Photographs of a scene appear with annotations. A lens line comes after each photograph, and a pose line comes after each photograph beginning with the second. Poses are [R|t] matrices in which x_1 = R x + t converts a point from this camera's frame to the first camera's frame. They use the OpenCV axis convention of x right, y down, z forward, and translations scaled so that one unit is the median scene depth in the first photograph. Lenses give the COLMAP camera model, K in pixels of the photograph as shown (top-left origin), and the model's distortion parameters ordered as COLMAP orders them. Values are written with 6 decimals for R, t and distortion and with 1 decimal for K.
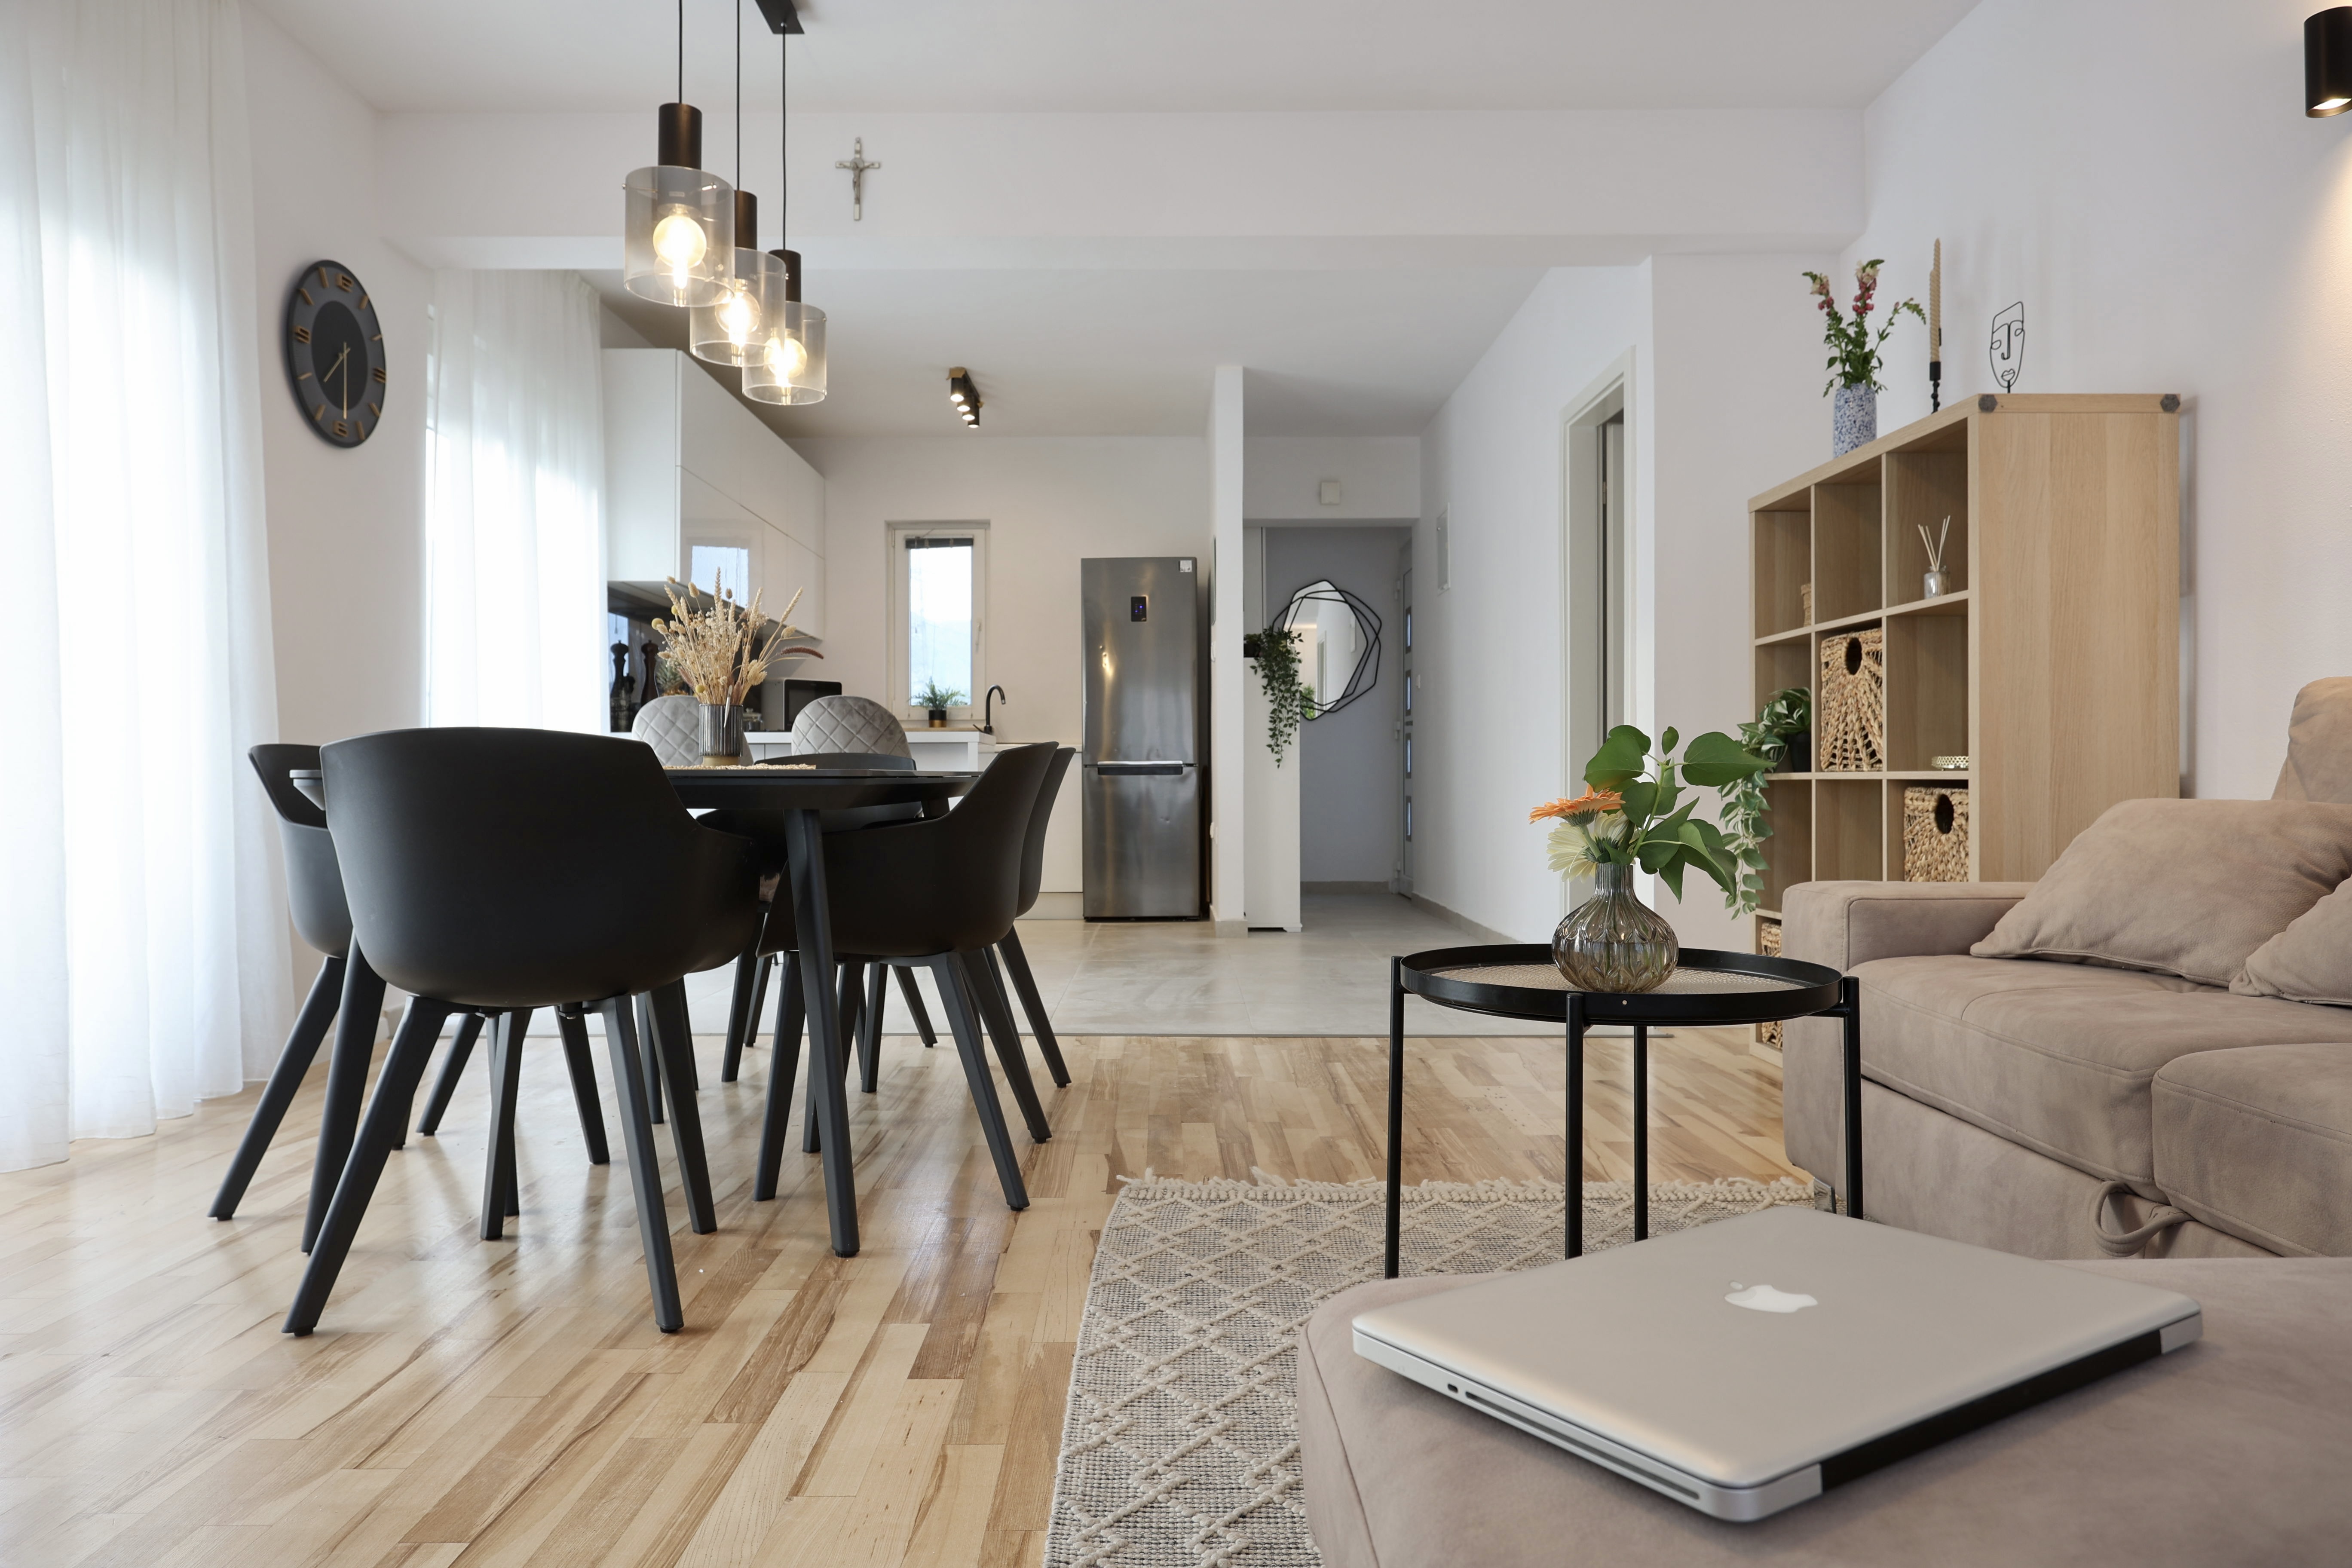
lens RADIAL K [[1523.1, 0, 1166.7], [0, 1523.1, 781.5], [0, 0, 1]] dist [-0.001641, 0.005608]
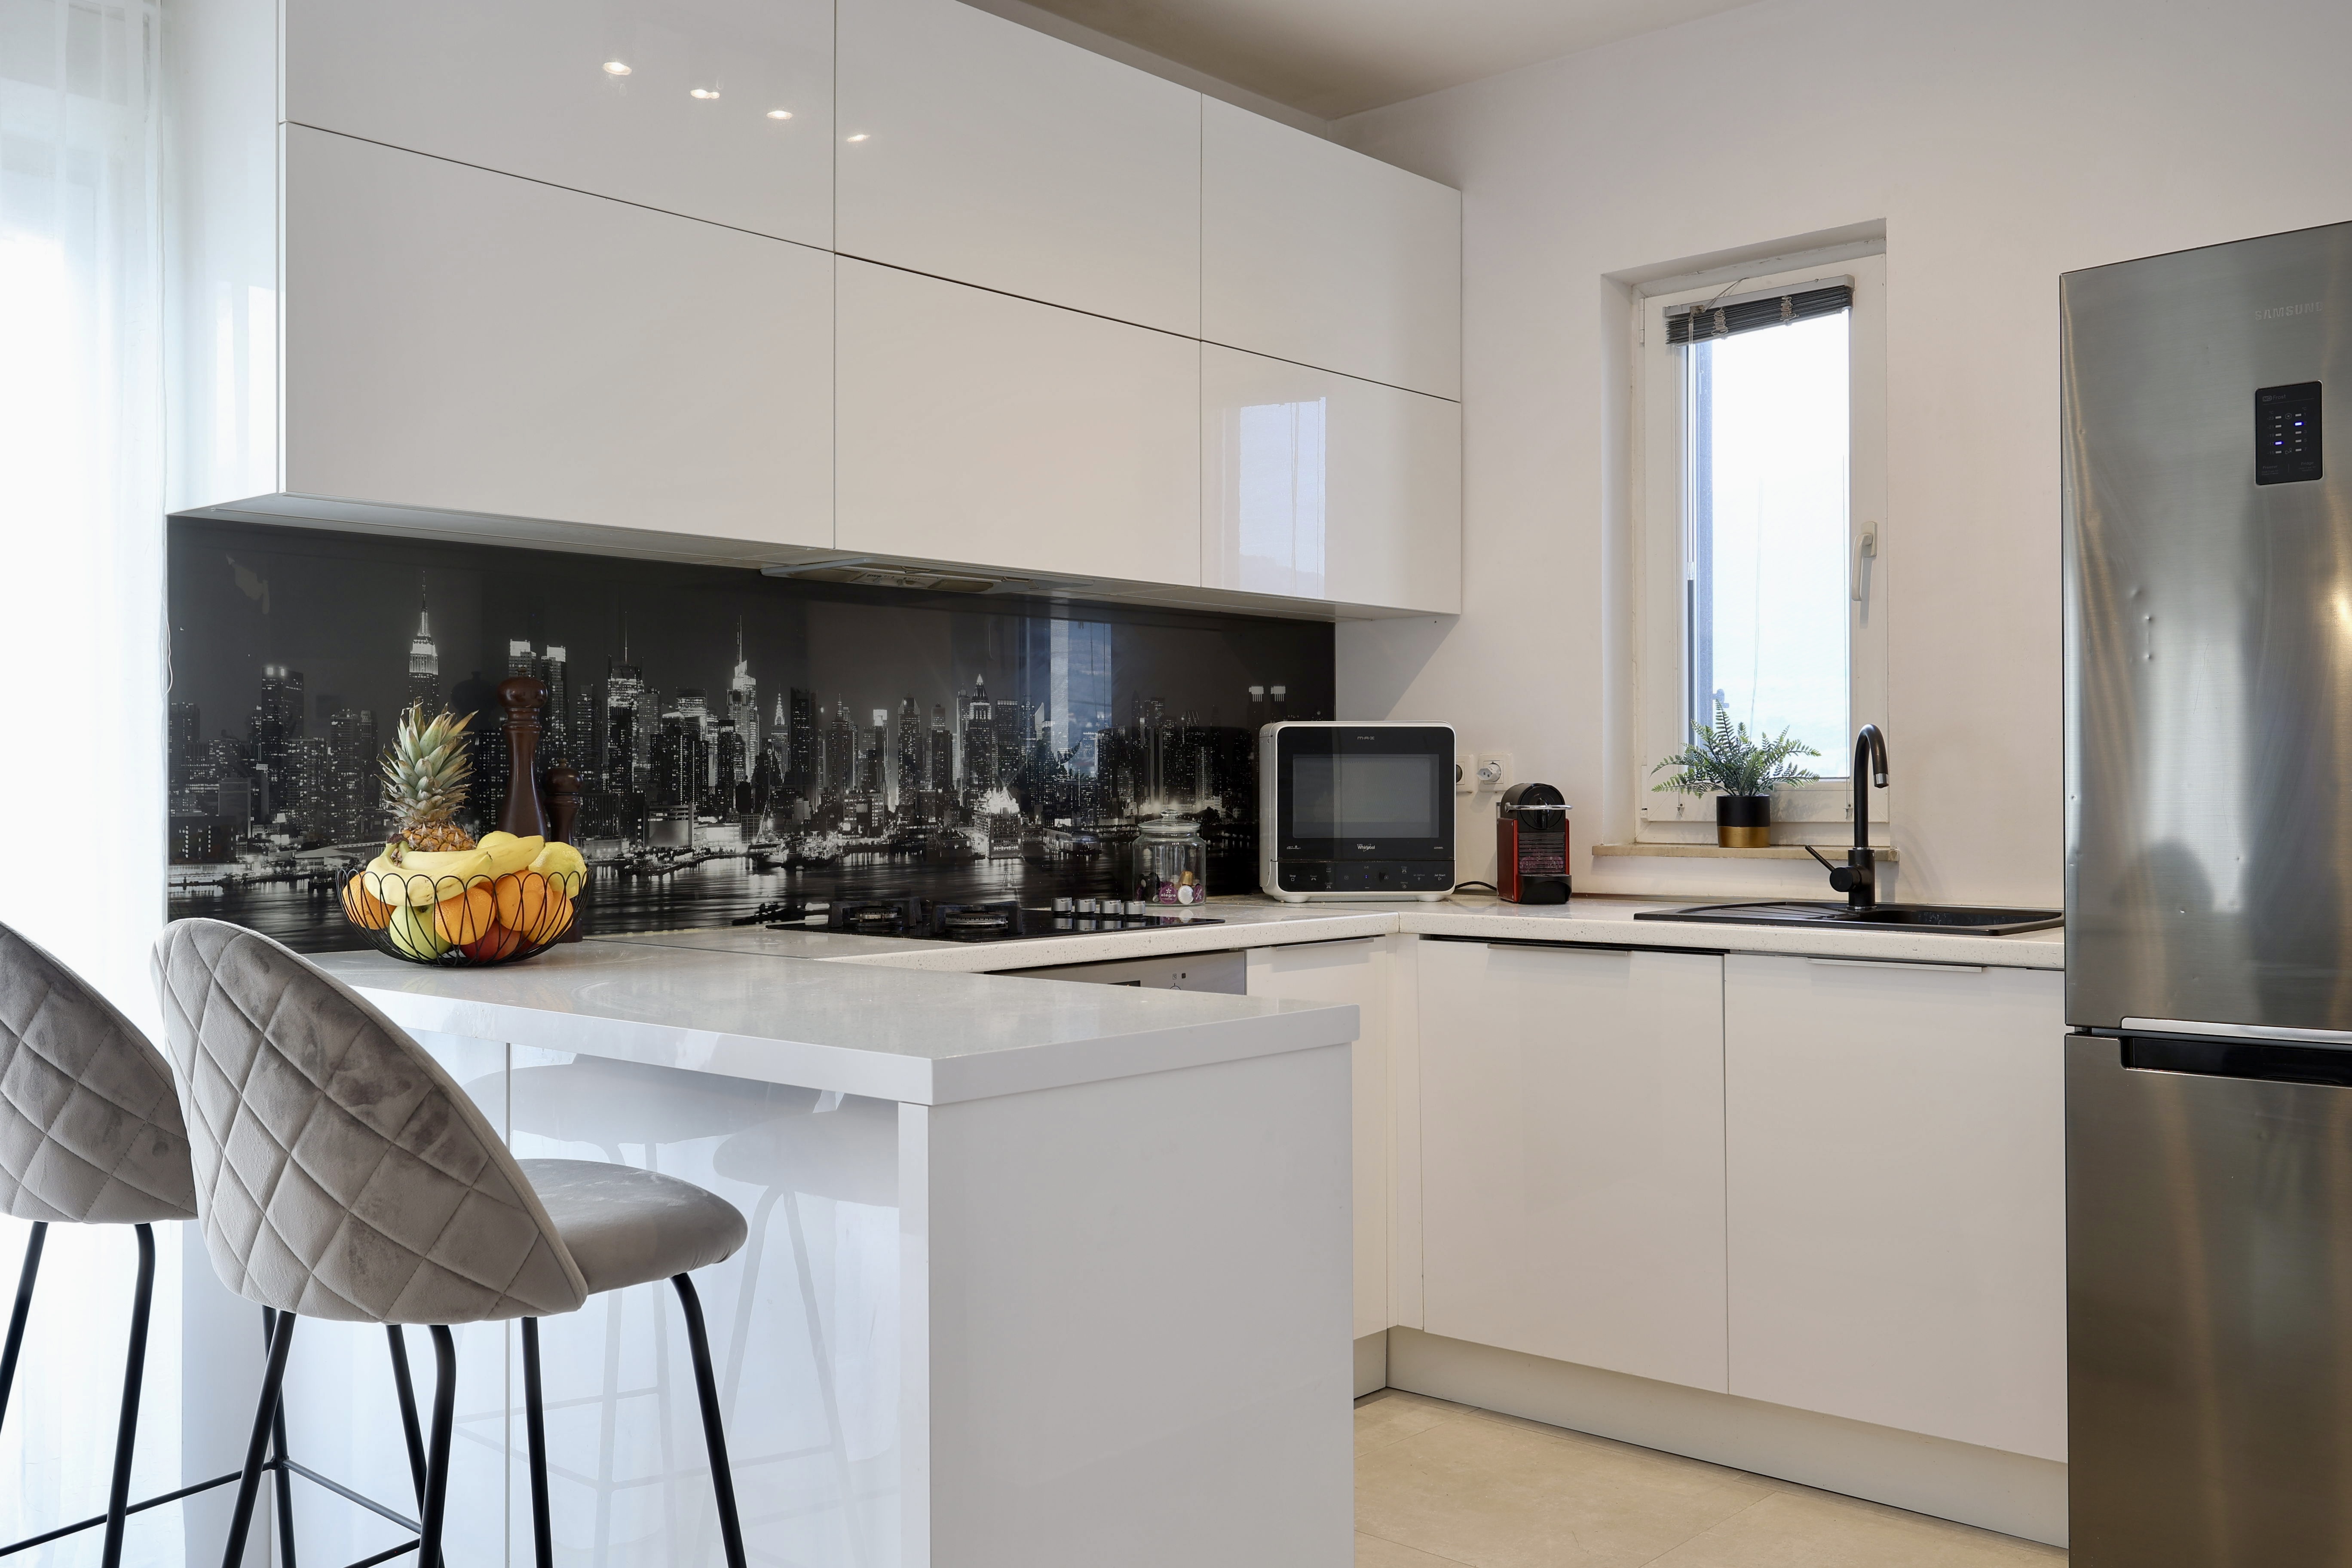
lens RADIAL K [[2072.4, 0, 1165.4], [0, 2072.4, 782.7], [0, 0, 1]] dist [-0.017746, -0.004830]
pose [[0.742530, -0.003540, -0.669804, 0.151739], [0.002053, 0.999993, -0.003009, -0.110363], [0.669810, 0.000859, 0.742532, 1.268779]]
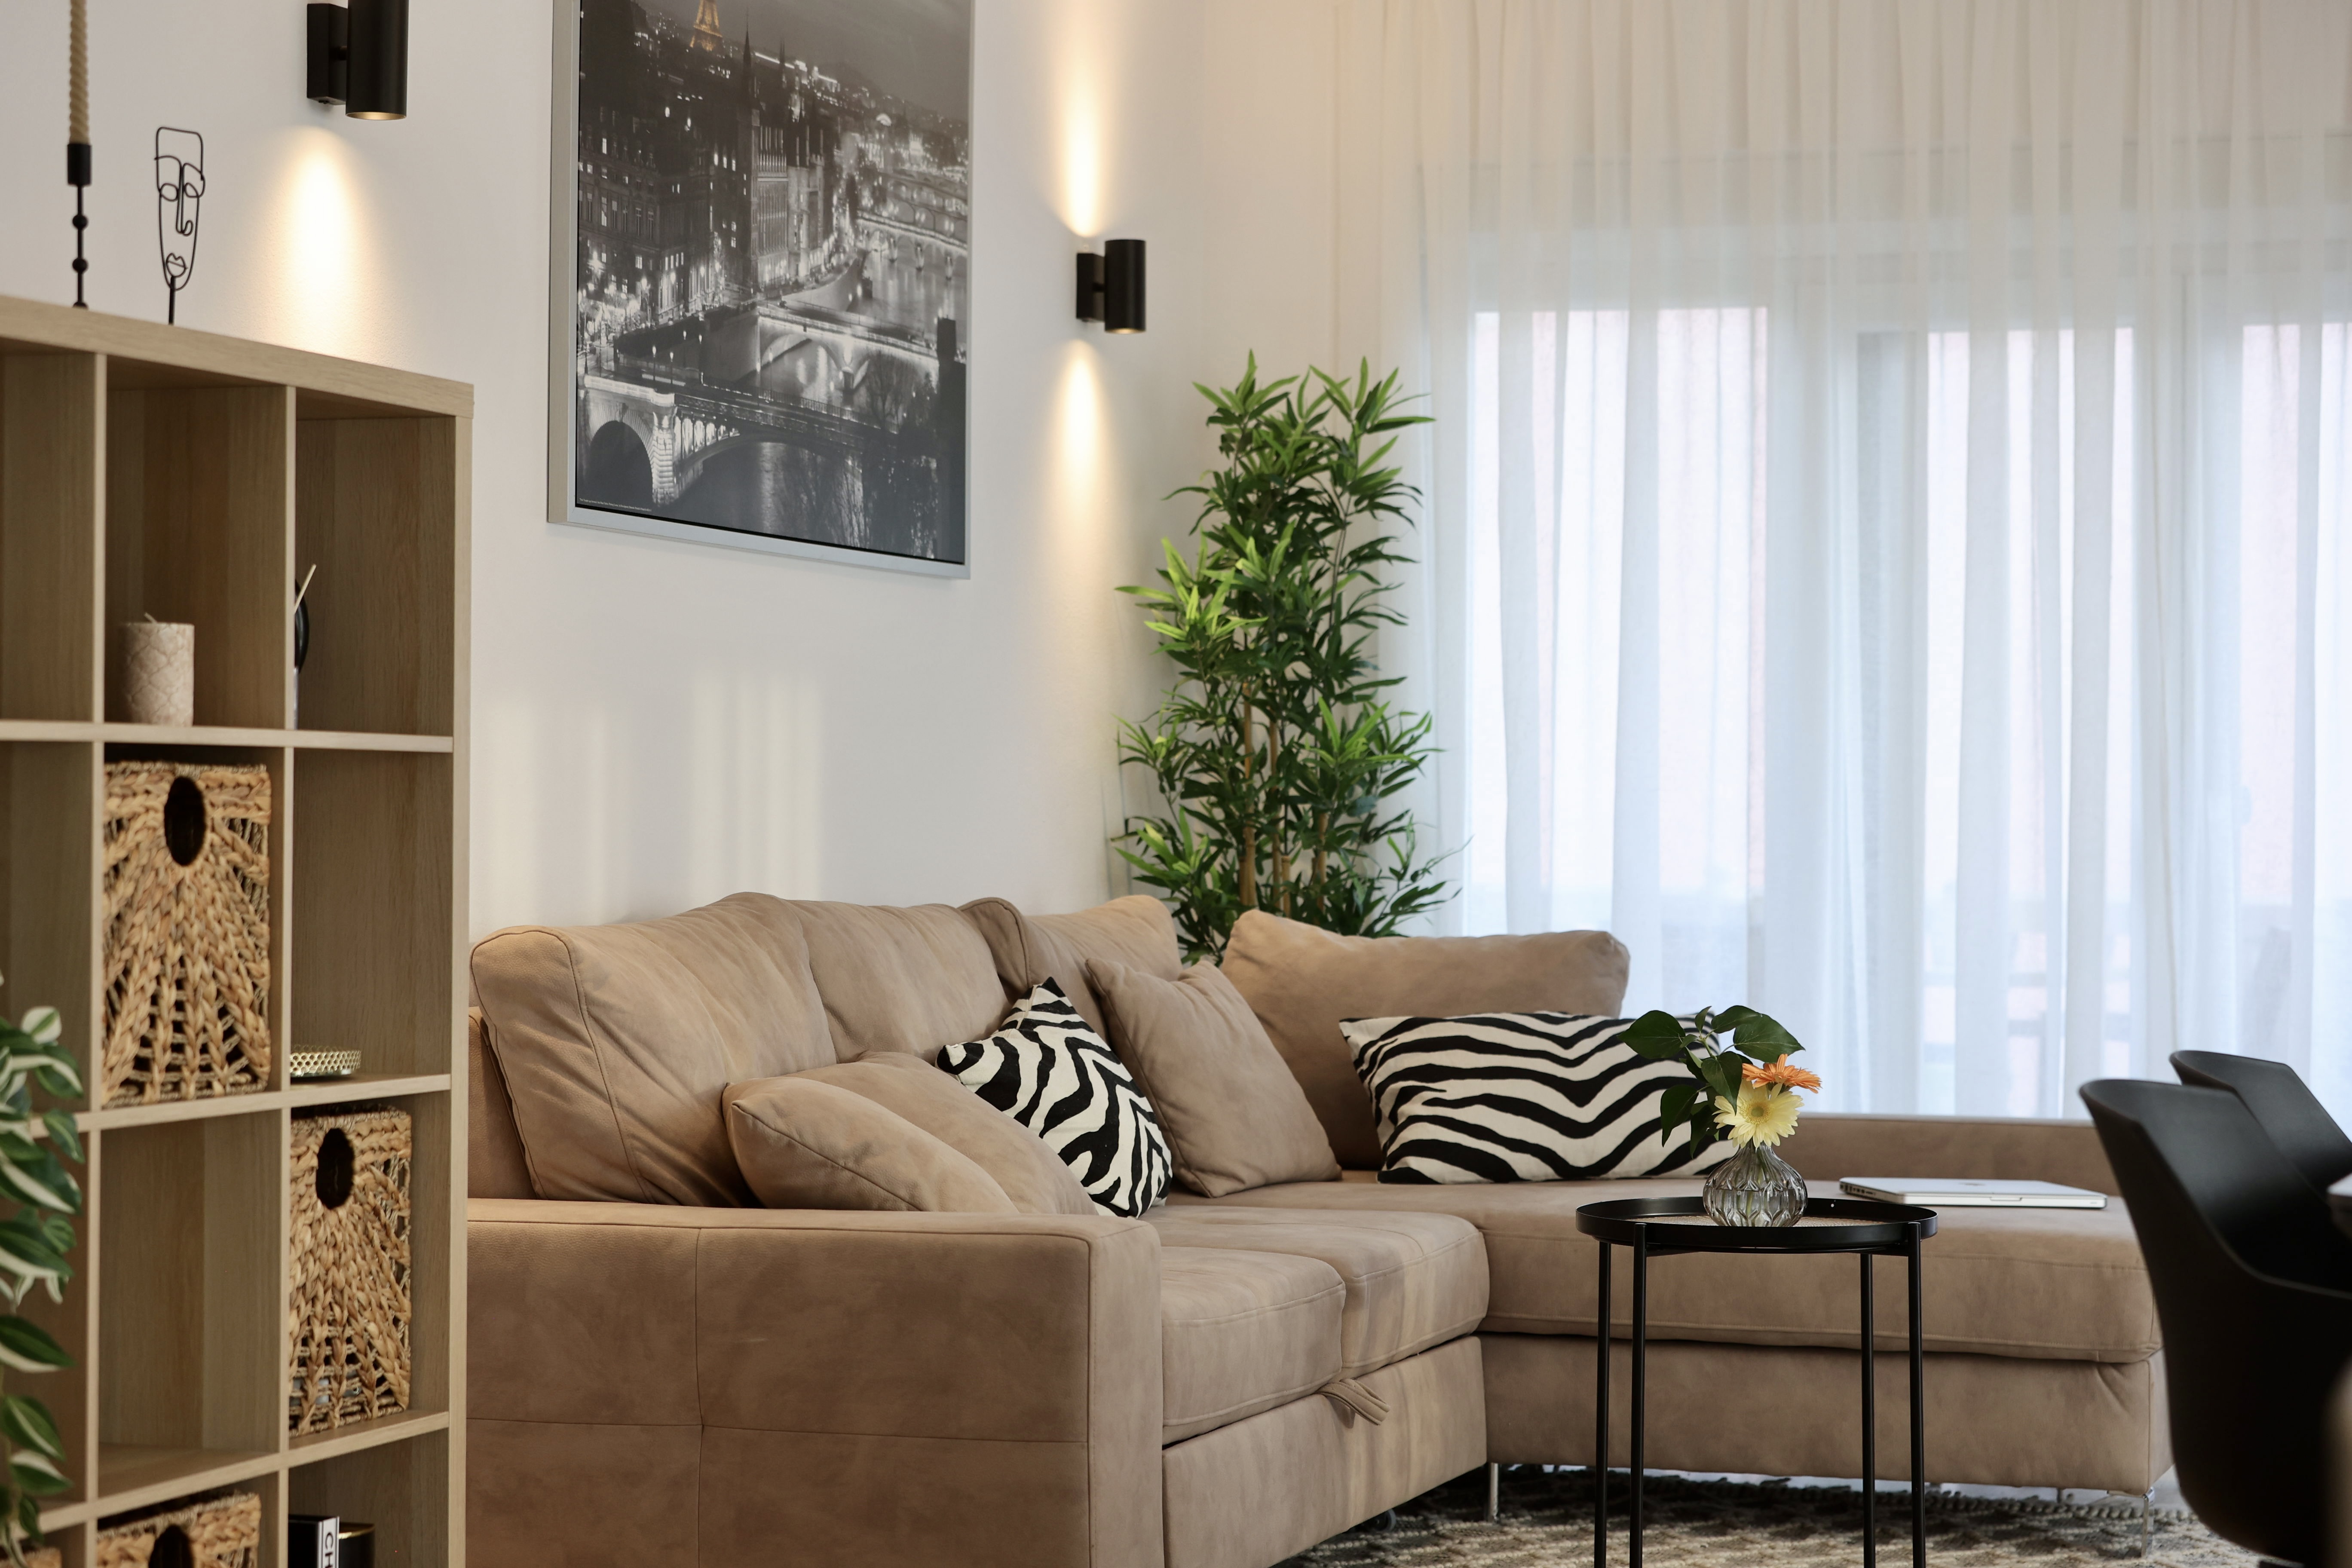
lens RADIAL K [[4858.5, 0, 1181.5], [0, 4858.5, 780.7], [0, 0, 1]] dist [0.031554, 0.000000]
pose [[-0.944310, -0.000185, 0.329056, -0.221524], [-0.002275, 0.999980, -0.005967, -0.079408], [-0.329049, -0.006383, -0.944291, 1.997129]]
